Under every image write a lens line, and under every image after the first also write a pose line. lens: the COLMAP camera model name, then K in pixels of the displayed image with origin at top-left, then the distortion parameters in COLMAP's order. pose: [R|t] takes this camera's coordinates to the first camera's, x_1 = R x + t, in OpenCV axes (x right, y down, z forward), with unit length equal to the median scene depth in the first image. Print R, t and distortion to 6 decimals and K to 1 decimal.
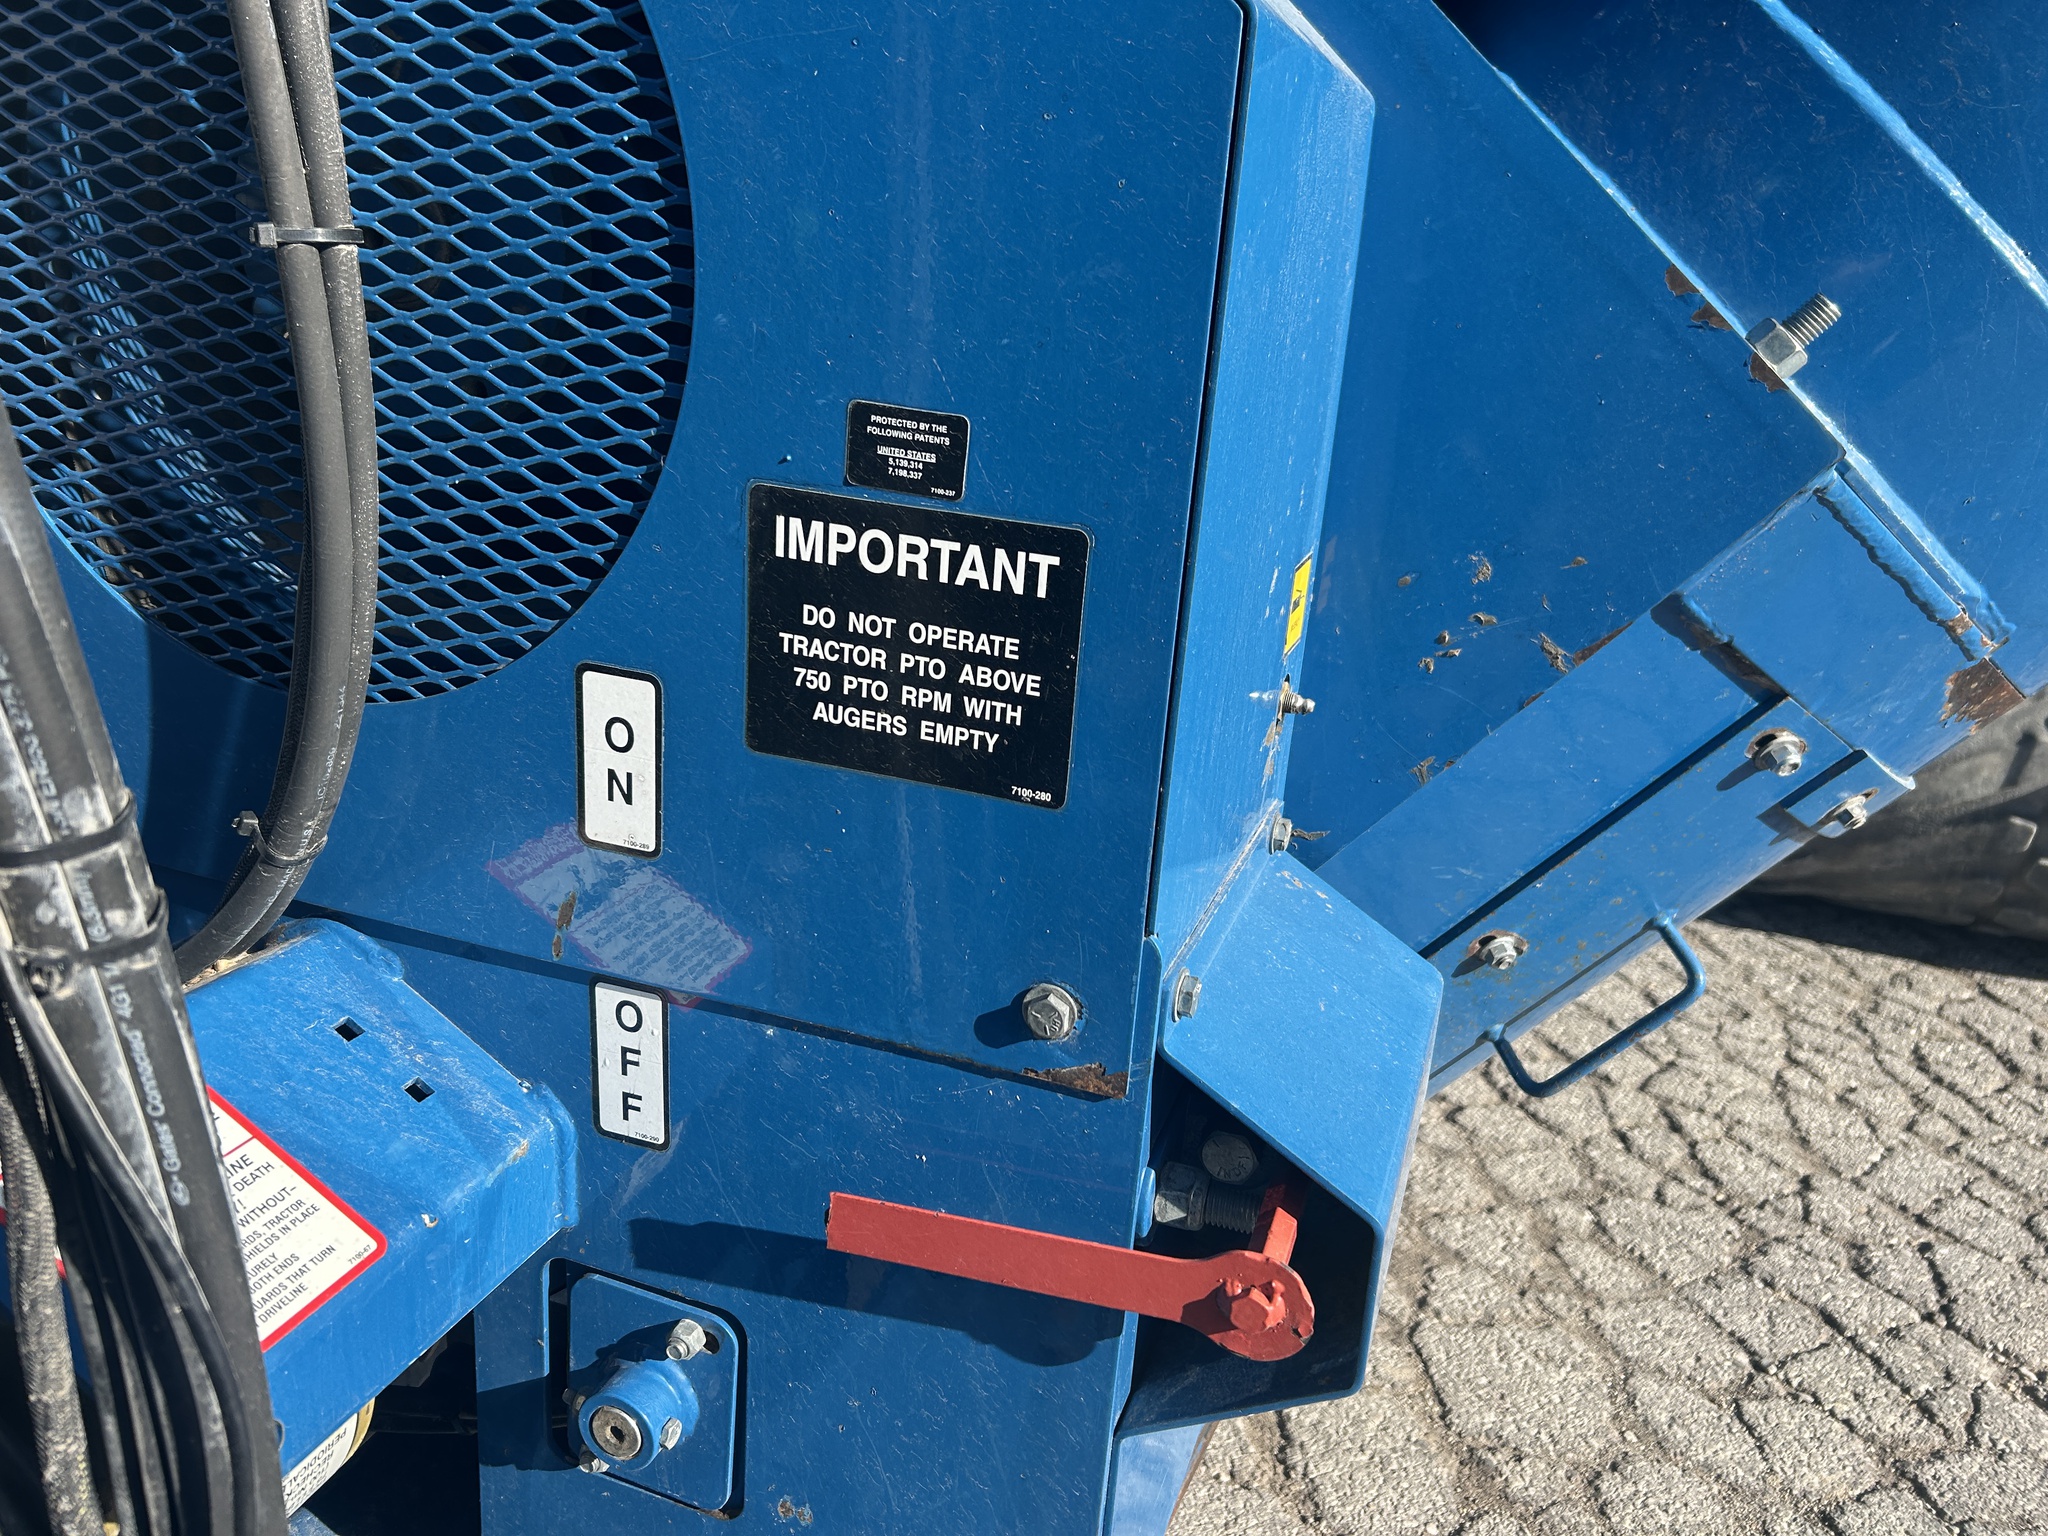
lens RADIAL K [[1566.0, 0, 1010.9], [0, 1566.0, 782.1], [0, 0, 1]] dist [0.059945, -0.069876]
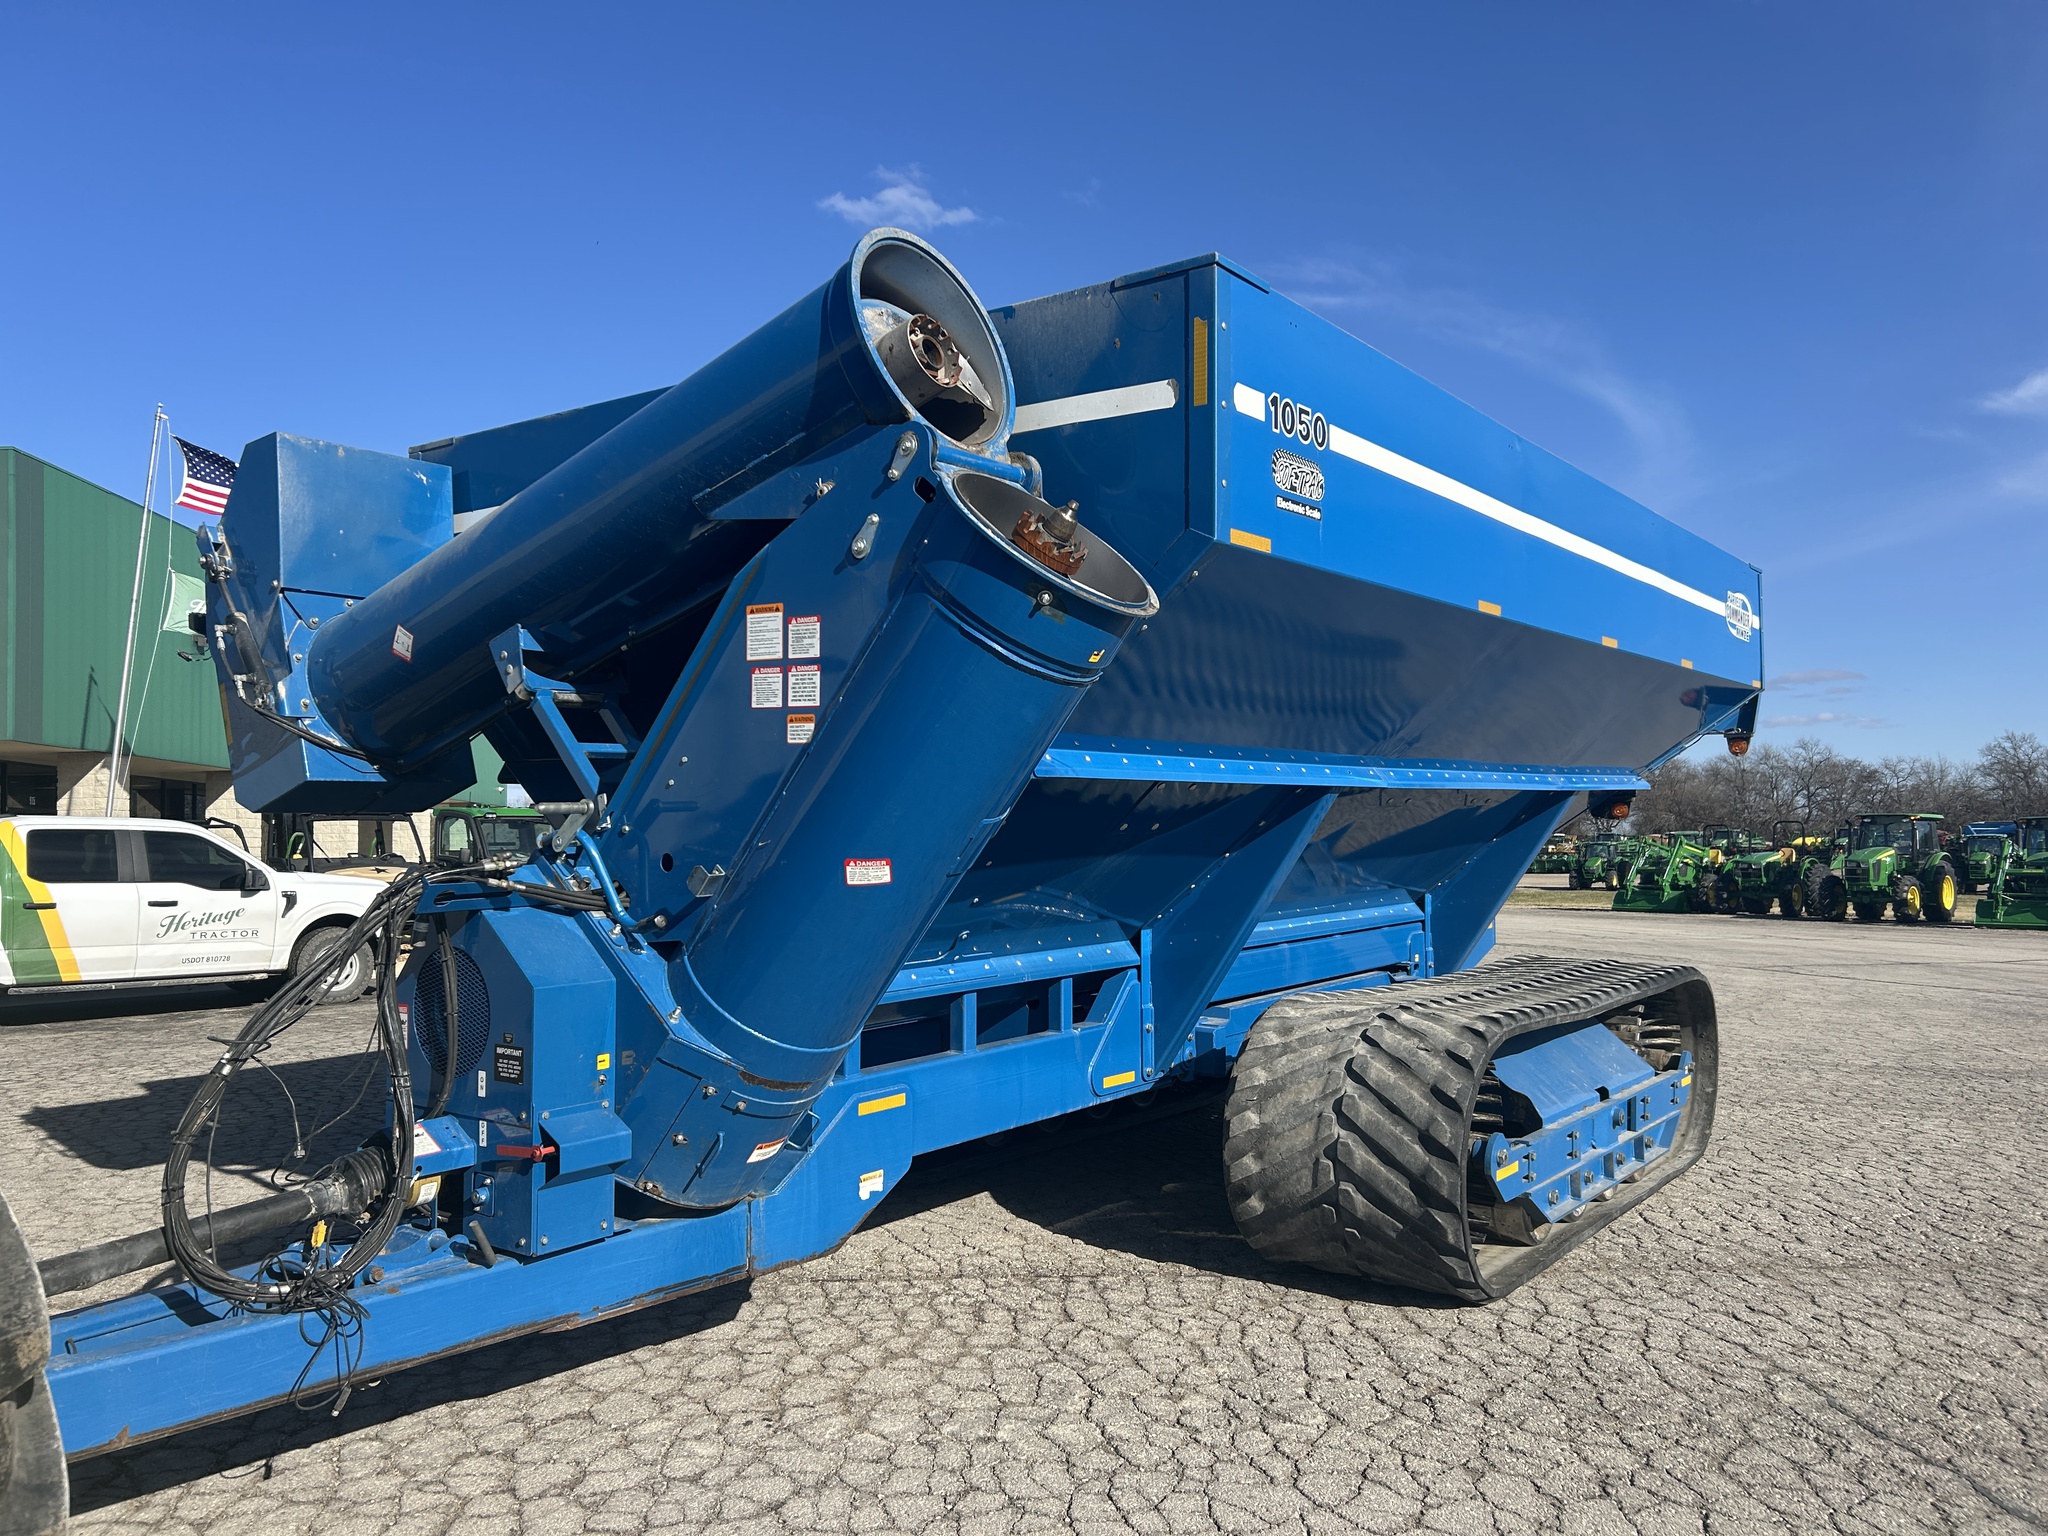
lens RADIAL K [[1566.0, 0, 1010.9], [0, 1566.0, 782.1], [0, 0, 1]] dist [0.059945, -0.069876]
pose [[0.954605, -0.076980, -0.287755, 3.836020], [-0.032491, 0.933356, -0.357477, 1.086365], [0.296097, 0.350599, 0.888486, -4.666514]]
